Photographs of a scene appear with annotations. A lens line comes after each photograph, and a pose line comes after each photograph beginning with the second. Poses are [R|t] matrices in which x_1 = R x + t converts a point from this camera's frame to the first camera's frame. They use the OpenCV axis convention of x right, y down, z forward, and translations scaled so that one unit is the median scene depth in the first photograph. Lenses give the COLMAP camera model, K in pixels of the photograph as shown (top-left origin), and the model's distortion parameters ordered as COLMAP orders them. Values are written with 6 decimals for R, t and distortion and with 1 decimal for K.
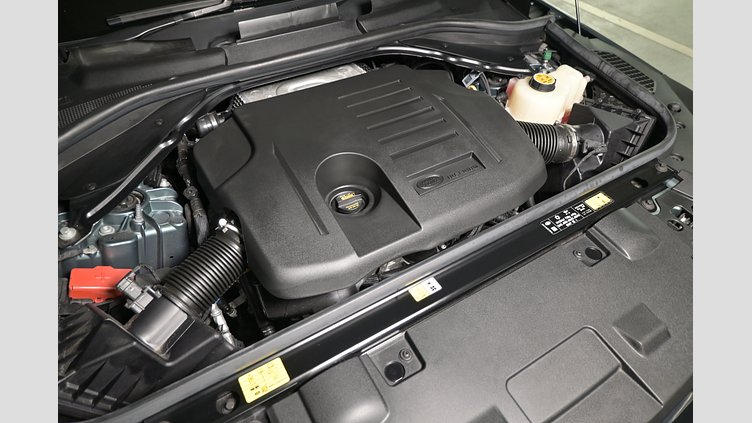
lens RADIAL K [[433.8, 0, 376.0], [0, 433.8, 211.5], [0, 0, 1]] dist [-0.019816, -0.000487]
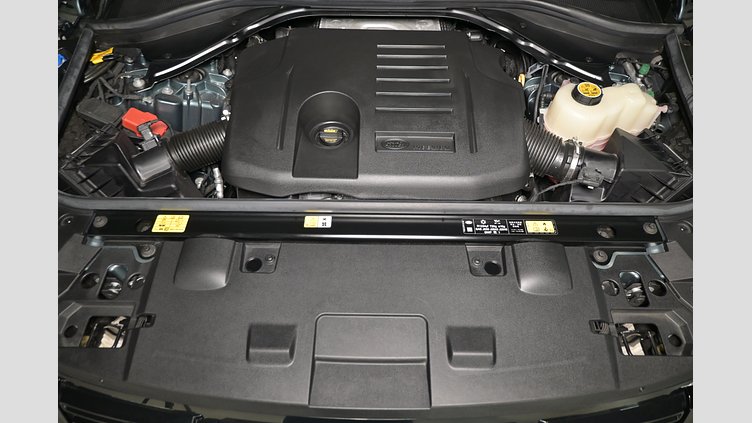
lens RADIAL K [[433.8, 0, 376.0], [0, 433.8, 211.5], [0, 0, 1]] dist [-0.019816, -0.000487]
pose [[0.846060, 0.410760, -0.339793, 0.533106], [-0.365970, 0.911015, 0.190044, -0.105694], [0.387619, -0.036435, 0.921099, -0.012567]]
